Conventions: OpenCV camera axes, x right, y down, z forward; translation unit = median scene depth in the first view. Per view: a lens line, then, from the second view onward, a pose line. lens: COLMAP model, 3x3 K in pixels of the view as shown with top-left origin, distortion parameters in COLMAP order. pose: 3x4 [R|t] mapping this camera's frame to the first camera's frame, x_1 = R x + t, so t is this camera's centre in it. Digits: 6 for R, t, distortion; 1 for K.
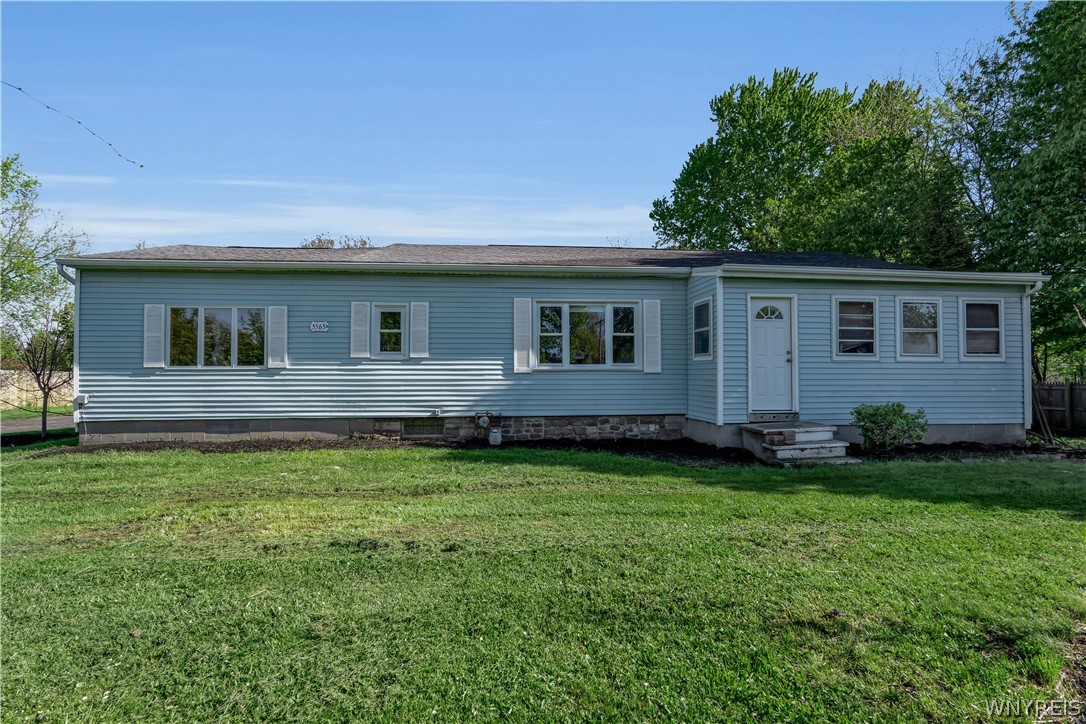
lens RADIAL K [[513.0, 0, 546.3], [0, 513.0, 364.9], [0, 0, 1]] dist [-0.004251, 0.000172]
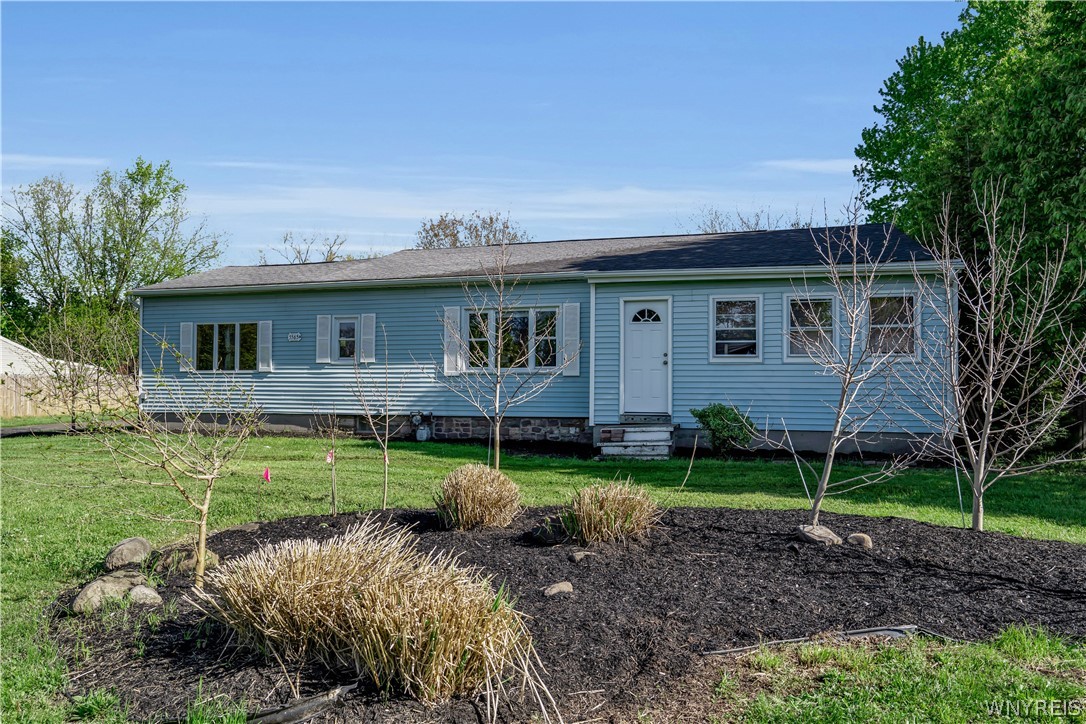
lens RADIAL K [[758.1, 0, 541.3], [0, 758.1, 364.6], [0, 0, 1]] dist [-0.013560, -0.001162]
pose [[0.930590, -0.006047, -0.366013, 0.735312], [0.003338, 0.999962, -0.008034, 0.005502], [0.366048, 0.006255, 0.930575, -0.426827]]
